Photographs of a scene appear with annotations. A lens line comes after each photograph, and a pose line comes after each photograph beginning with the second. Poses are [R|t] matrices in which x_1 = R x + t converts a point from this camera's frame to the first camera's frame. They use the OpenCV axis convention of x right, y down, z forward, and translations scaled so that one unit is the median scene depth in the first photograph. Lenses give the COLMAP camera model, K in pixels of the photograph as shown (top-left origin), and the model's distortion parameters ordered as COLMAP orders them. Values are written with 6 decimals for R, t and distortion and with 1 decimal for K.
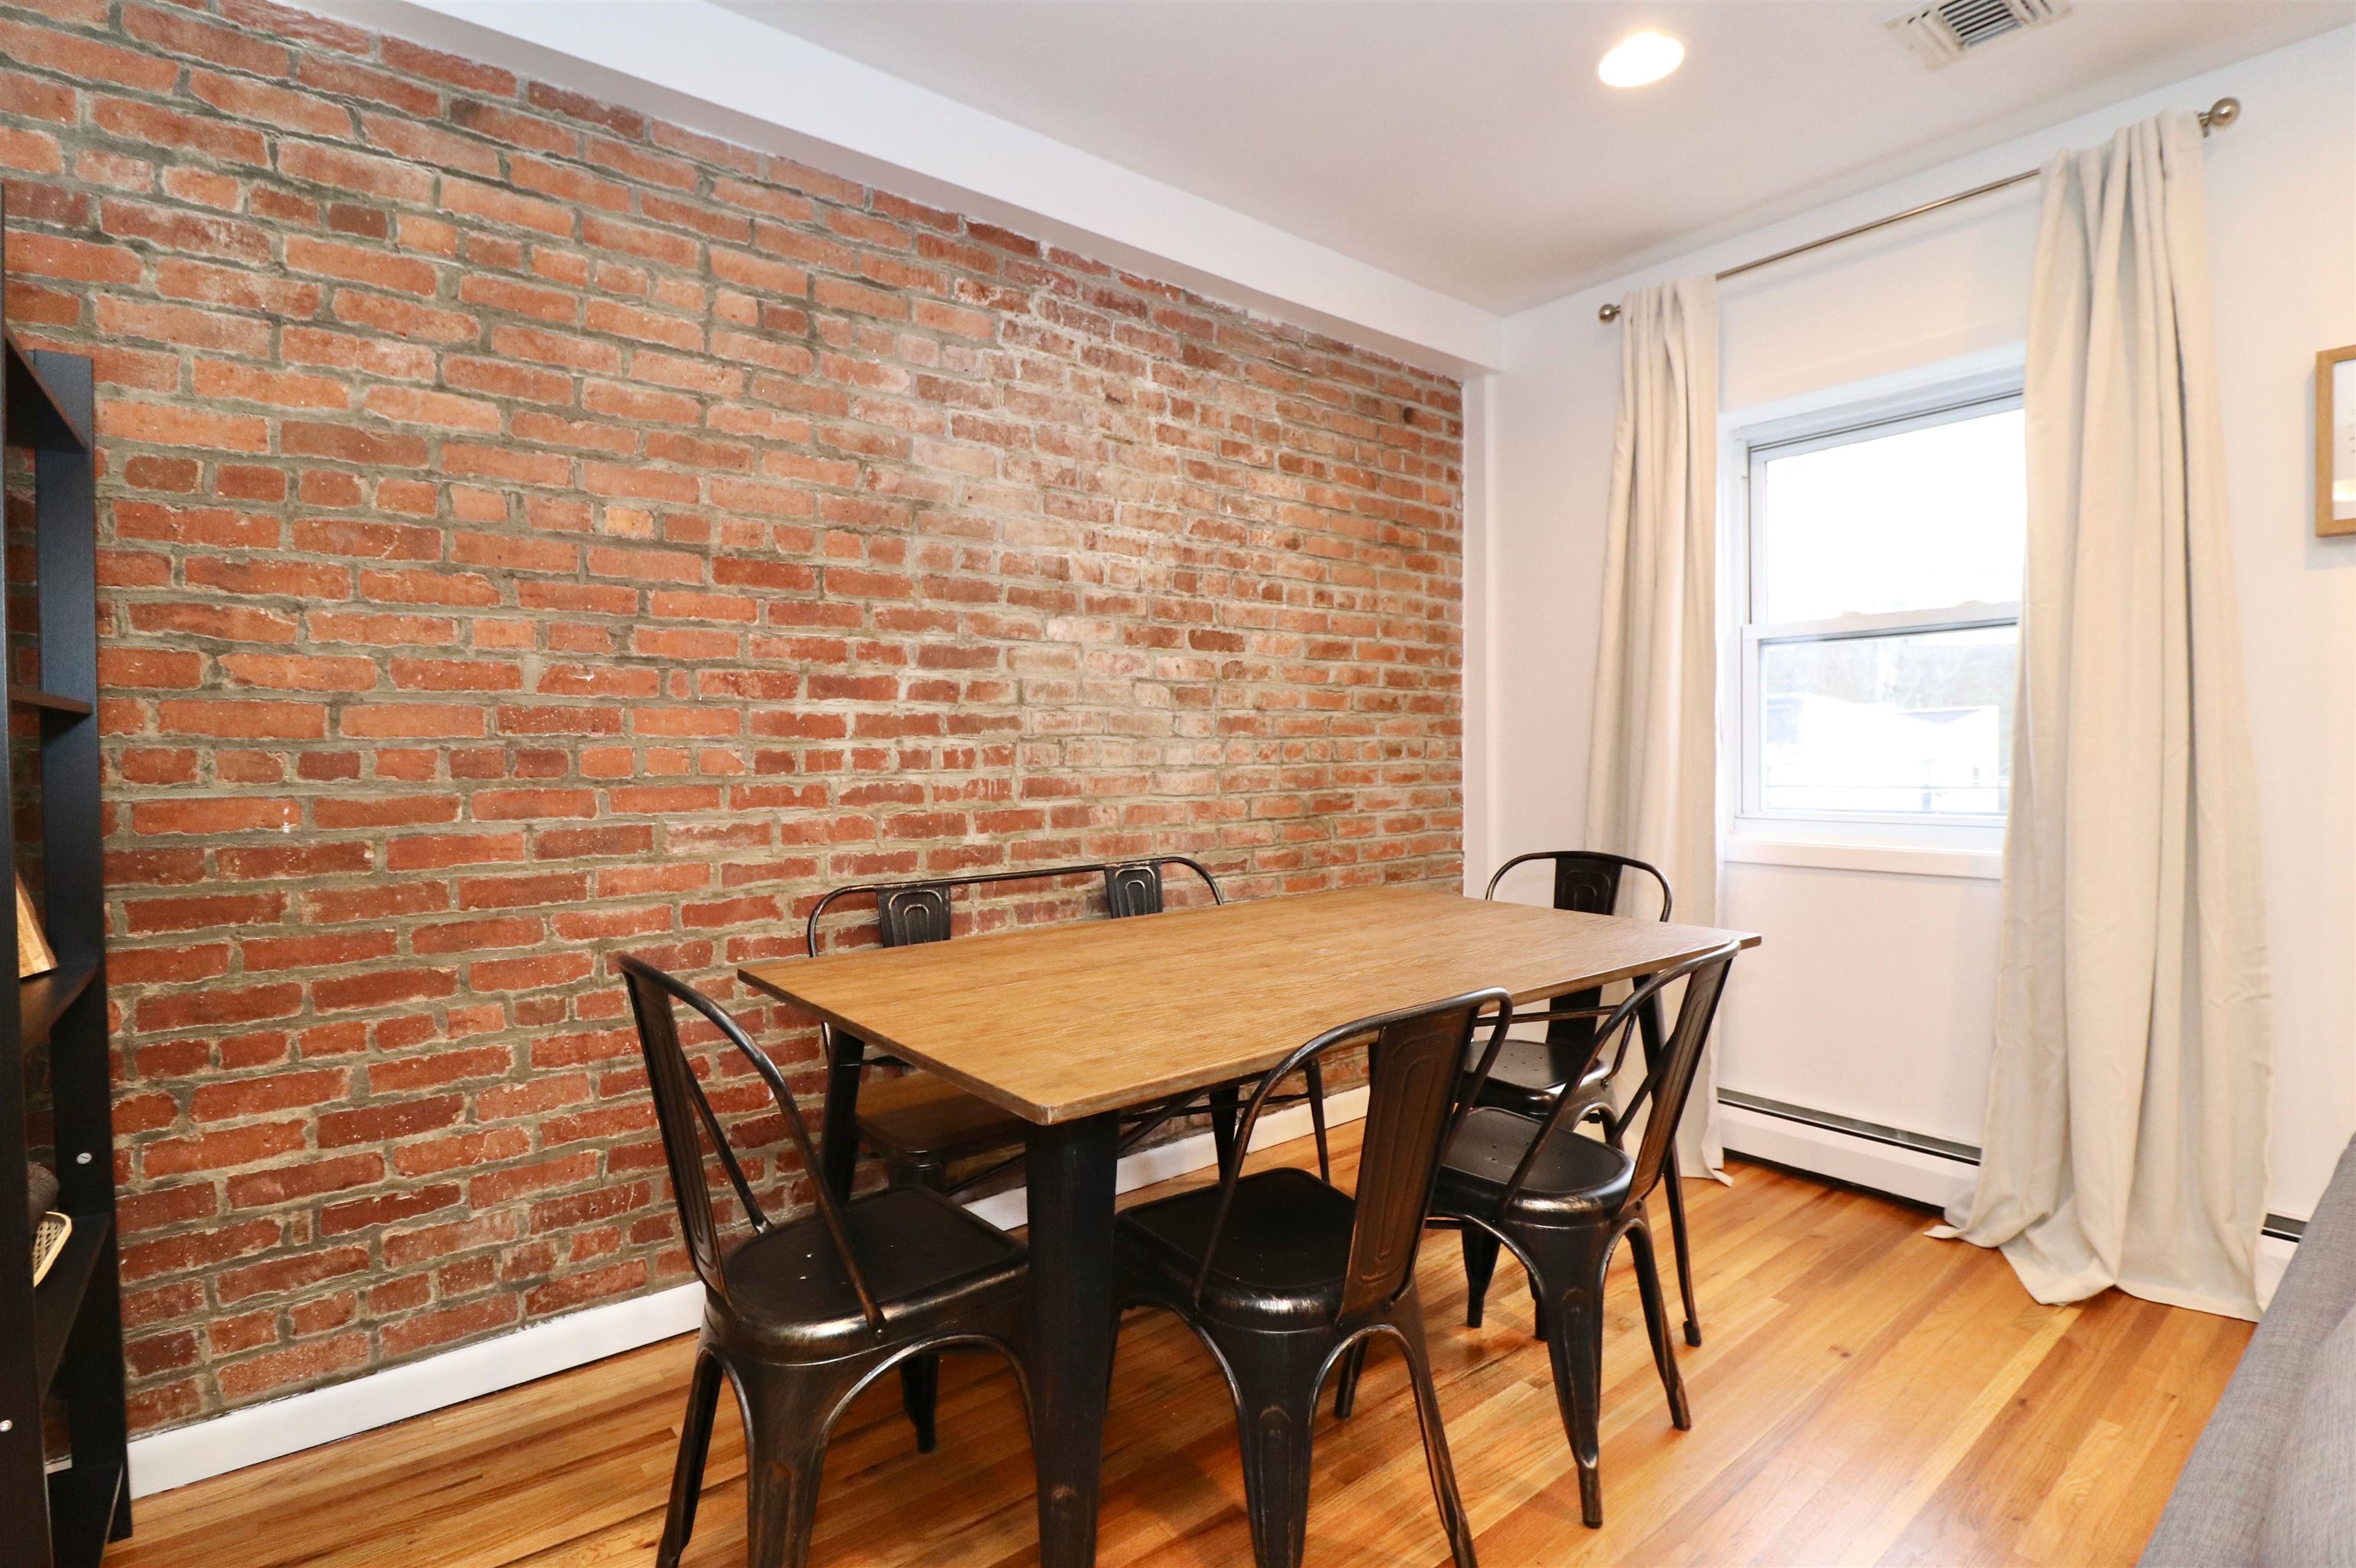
lens RADIAL K [[1117.8, 0, 1193.8], [0, 1117.8, 779.0], [0, 0, 1]] dist [0.000478, -0.013694]
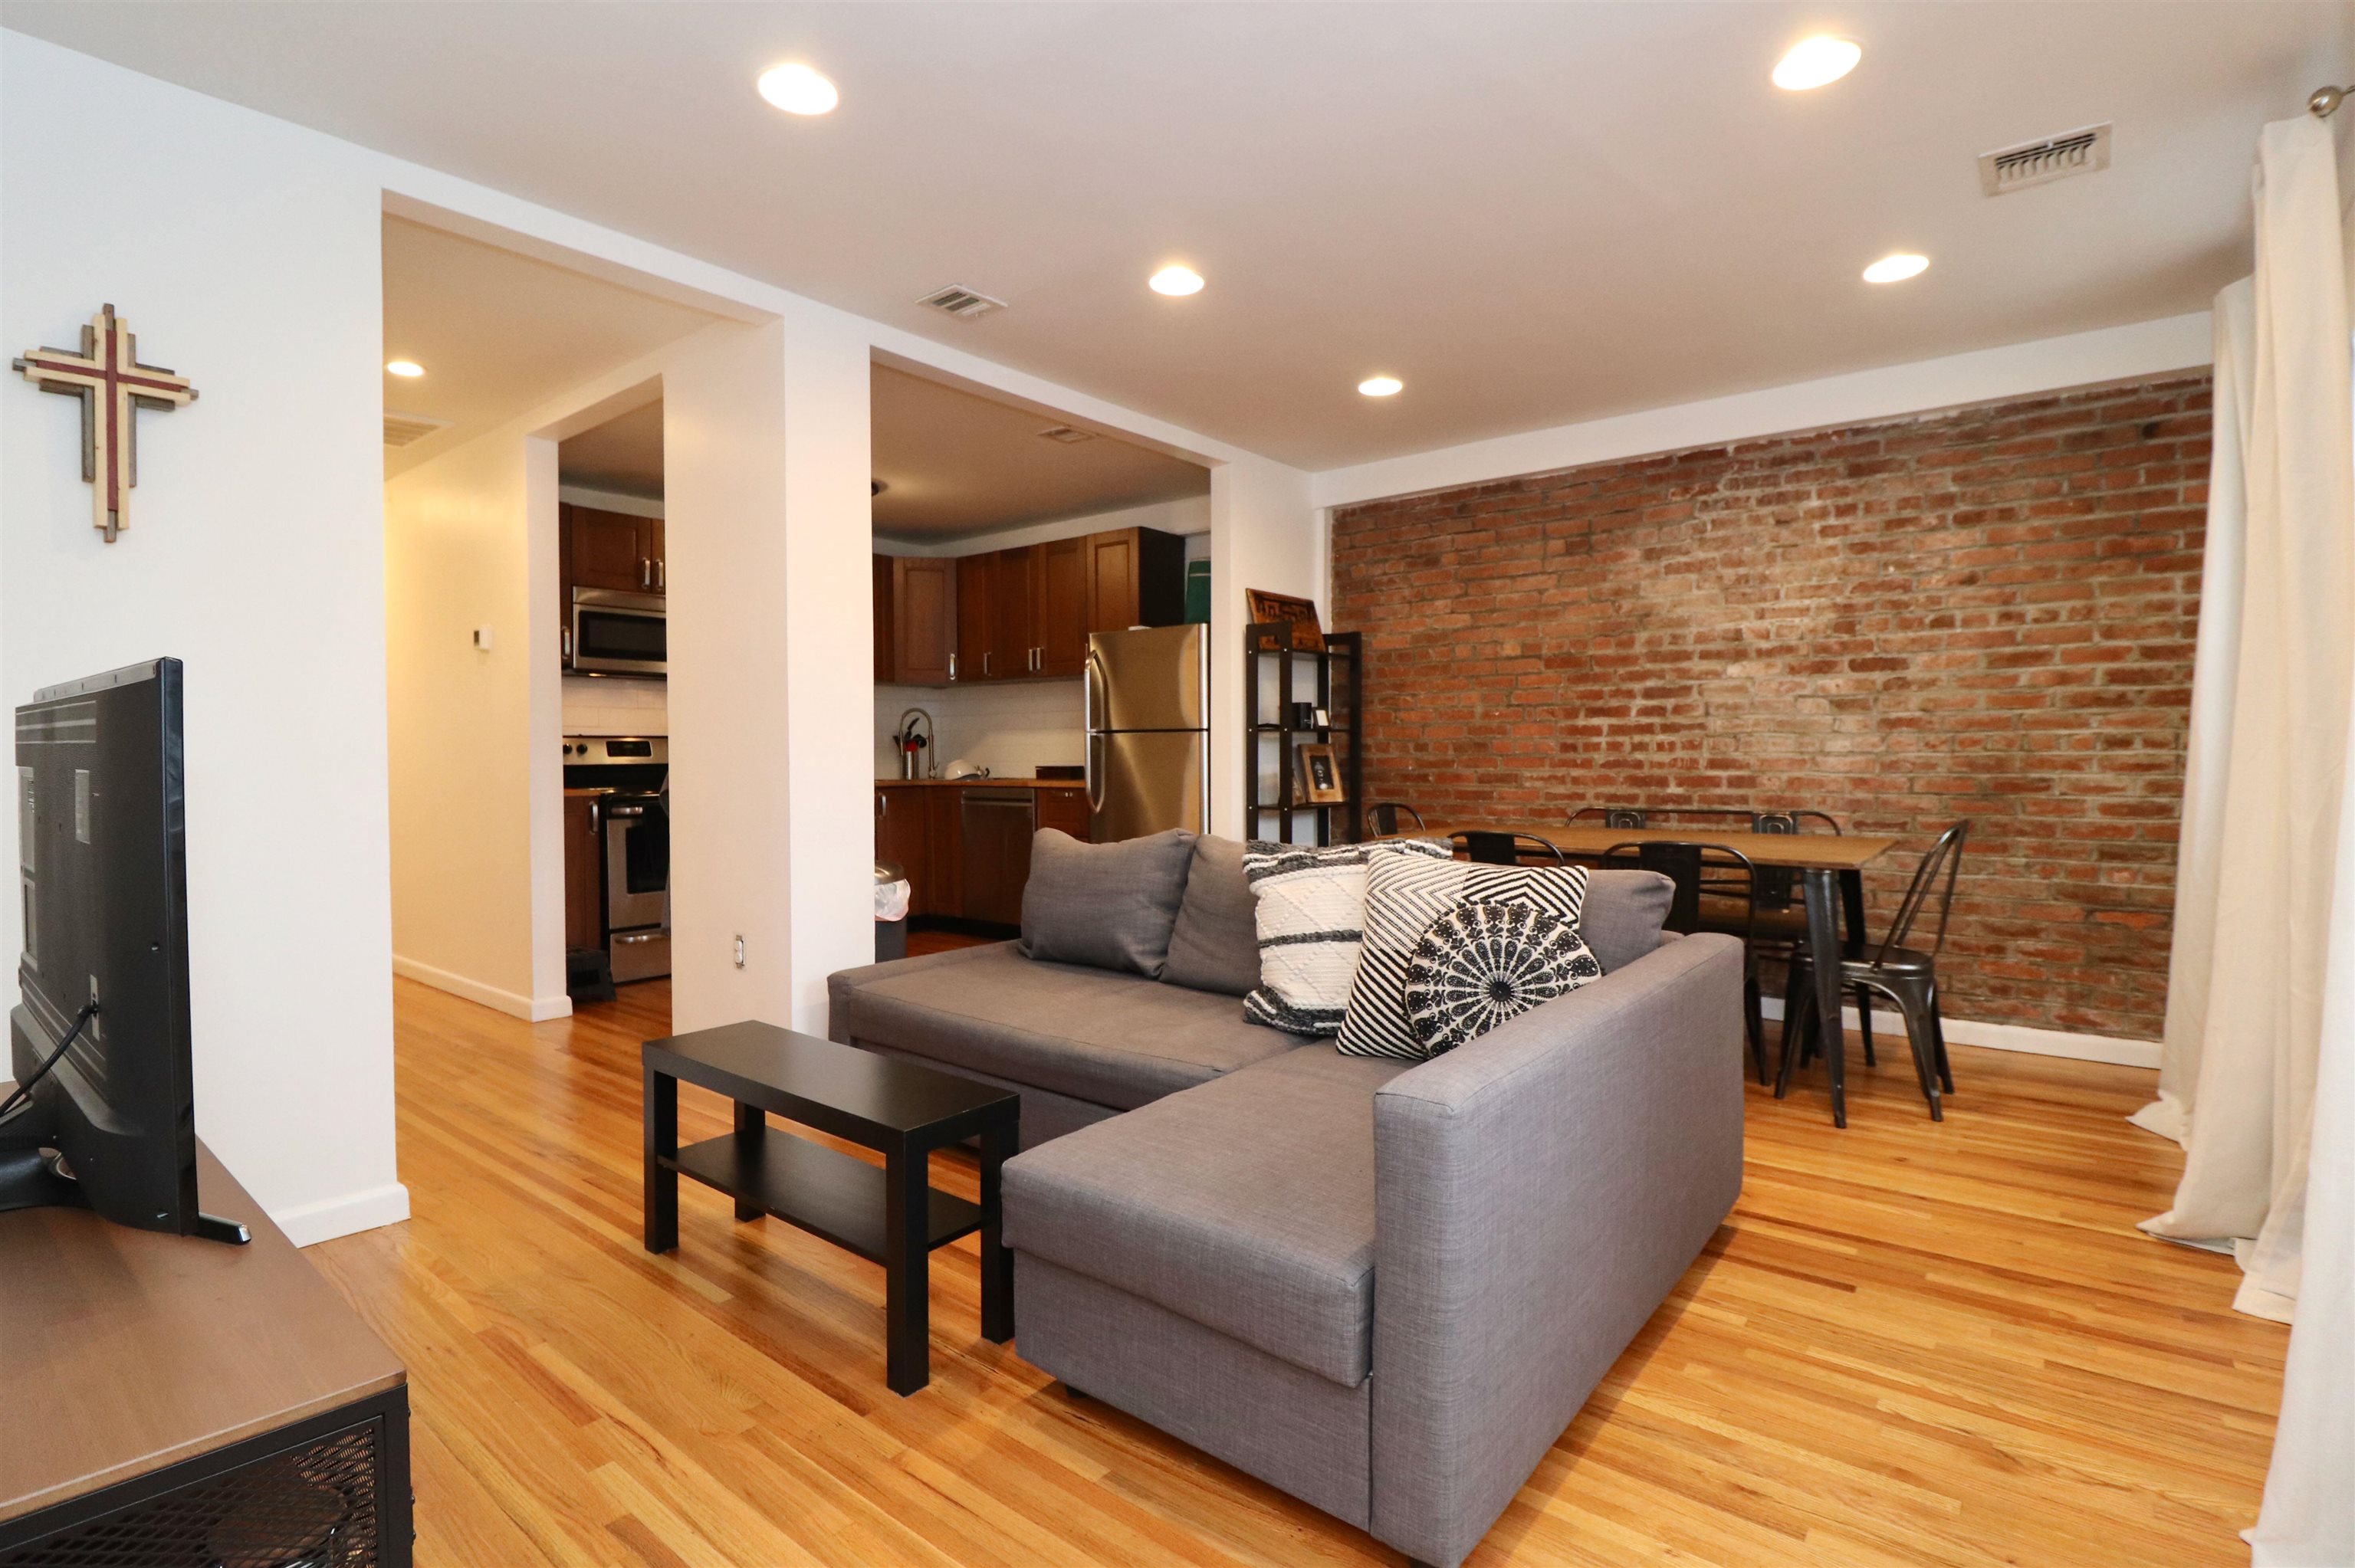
lens RADIAL K [[1117.3, 0, 1193.3], [0, 1117.3, 779.0], [0, 0, 1]] dist [0.000478, -0.013694]
pose [[0.213514, 0.031530, -0.976431, 1.447500], [-0.023057, 0.999363, 0.027229, 0.003622], [0.976668, 0.016700, 0.214105, -0.172124]]
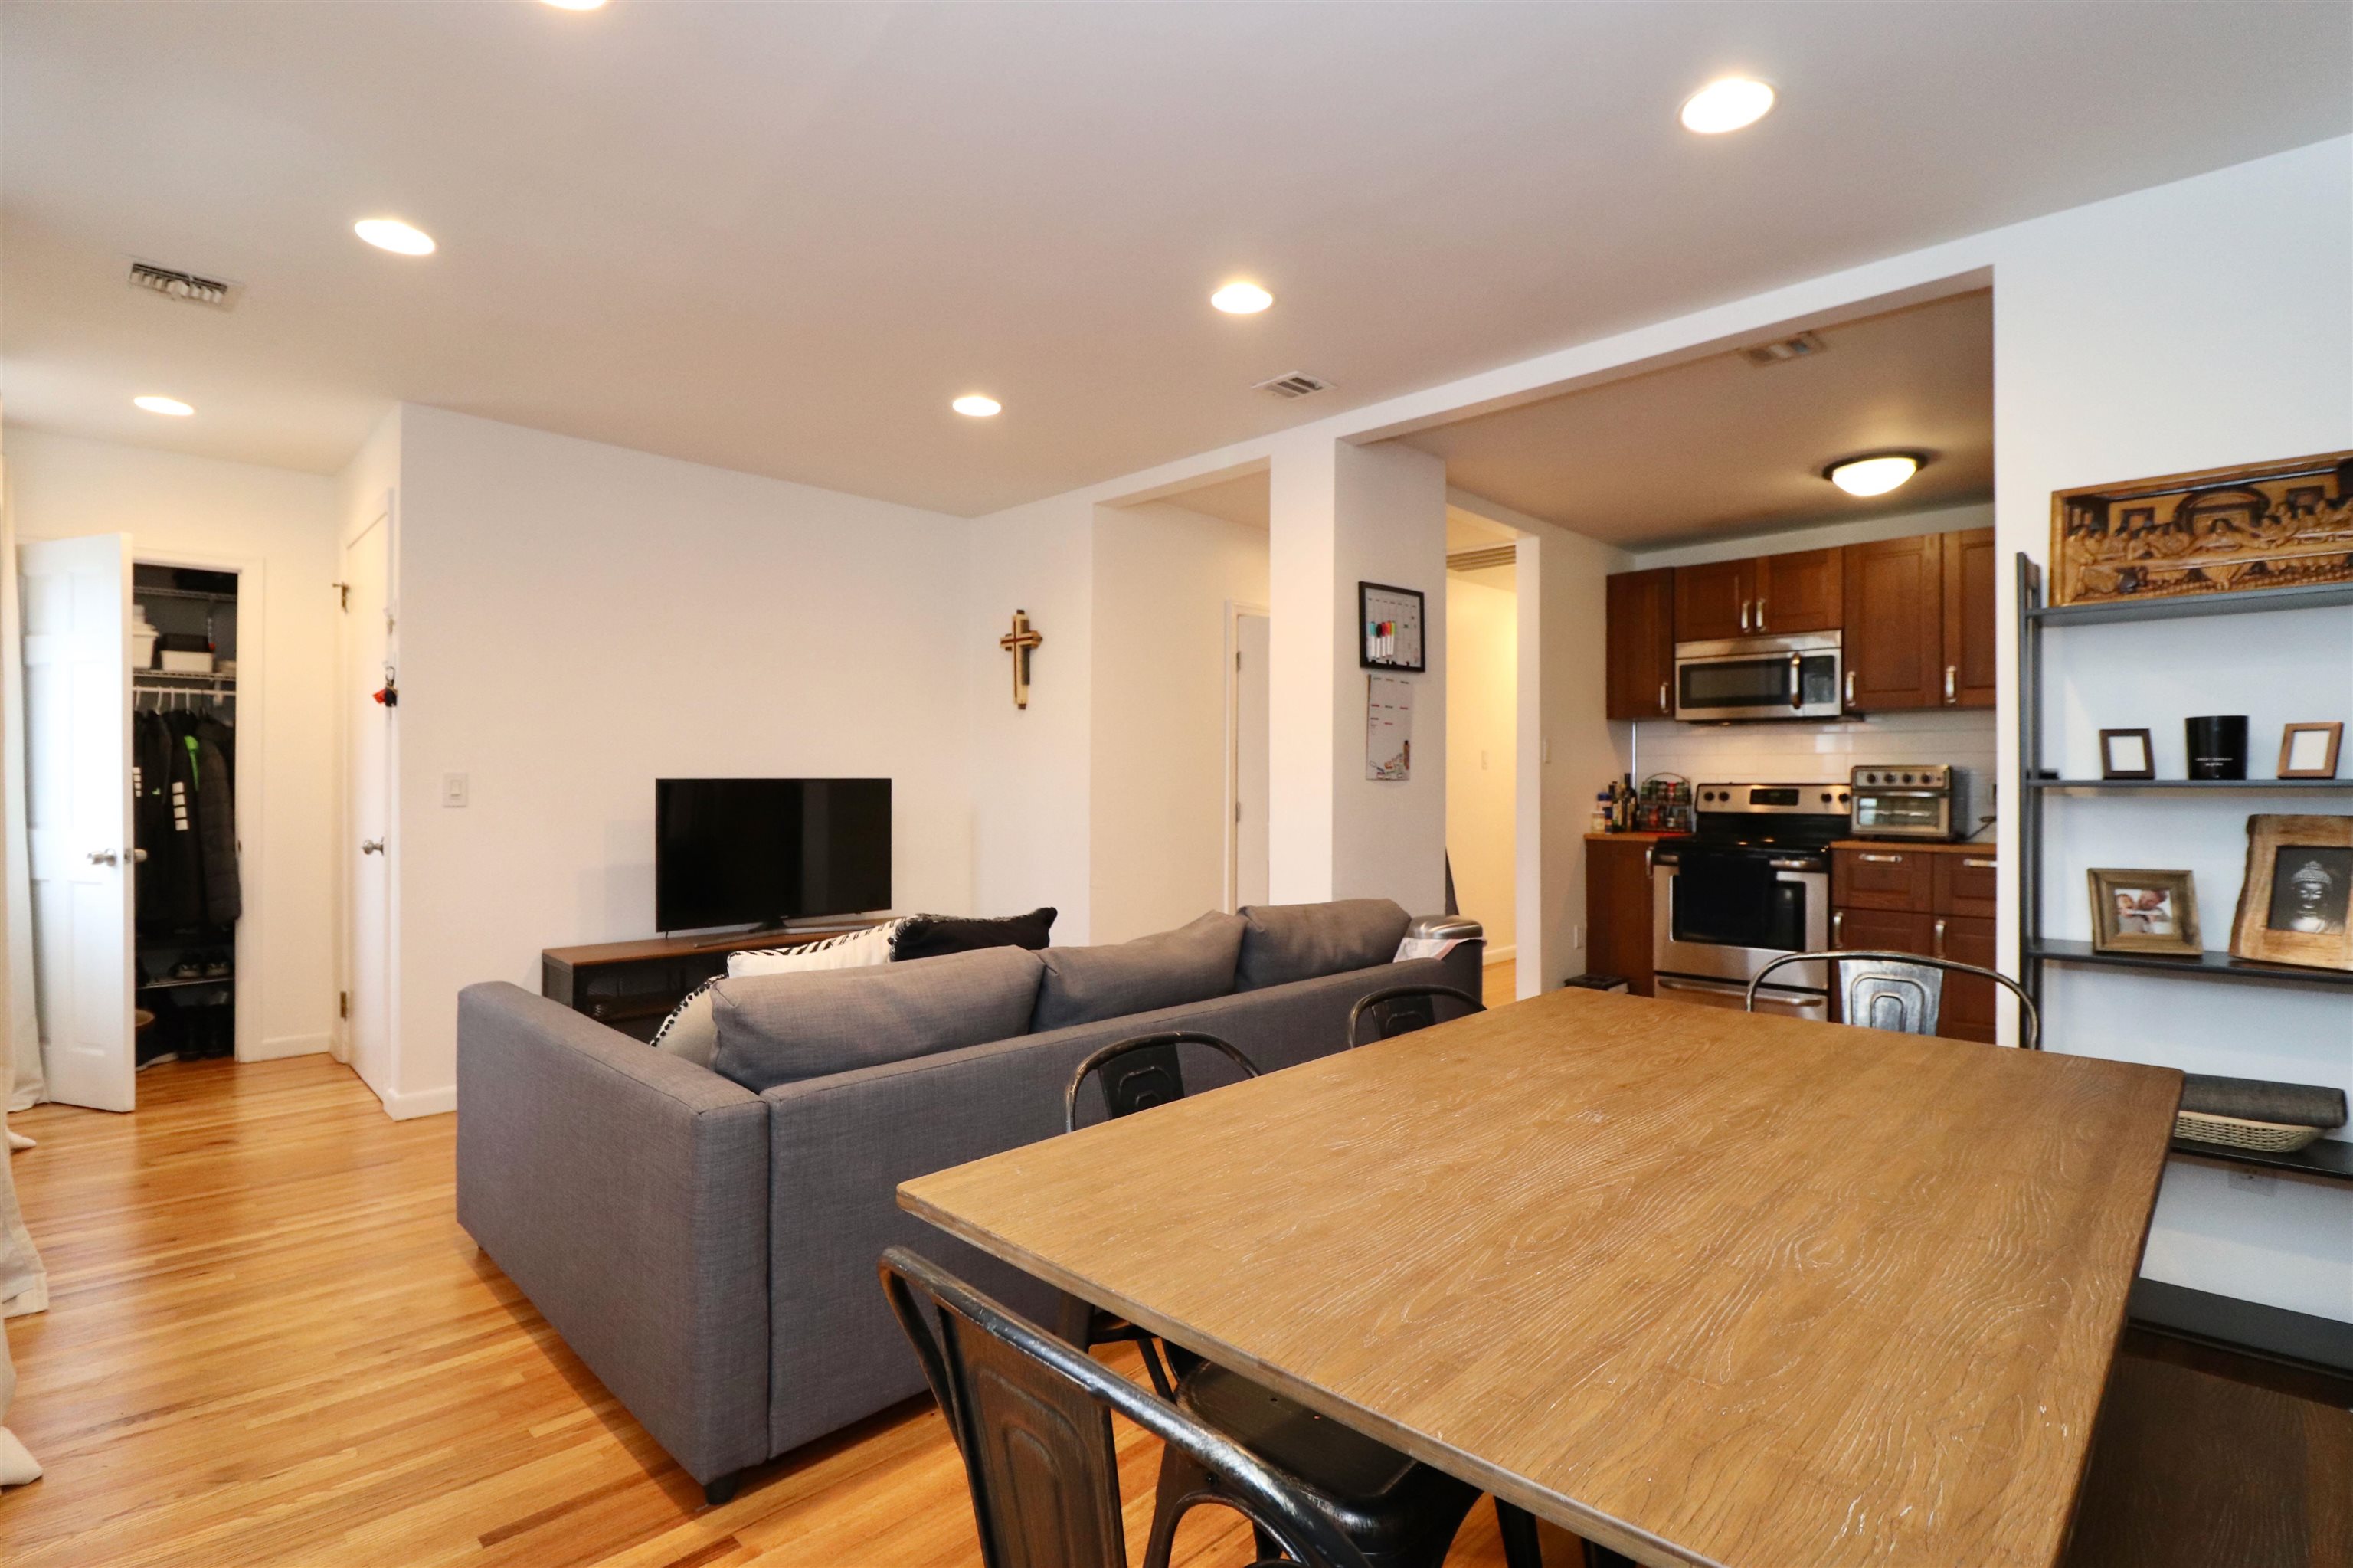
lens RADIAL K [[1116.5, 0, 1192.2], [0, 1116.5, 779.0], [0, 0, 1]] dist [0.000478, -0.013694]
pose [[-0.993159, 0.005812, -0.116625, 0.344582], [0.003202, 0.999740, 0.022555, -0.058553], [0.116726, 0.022027, -0.992920, 1.259991]]
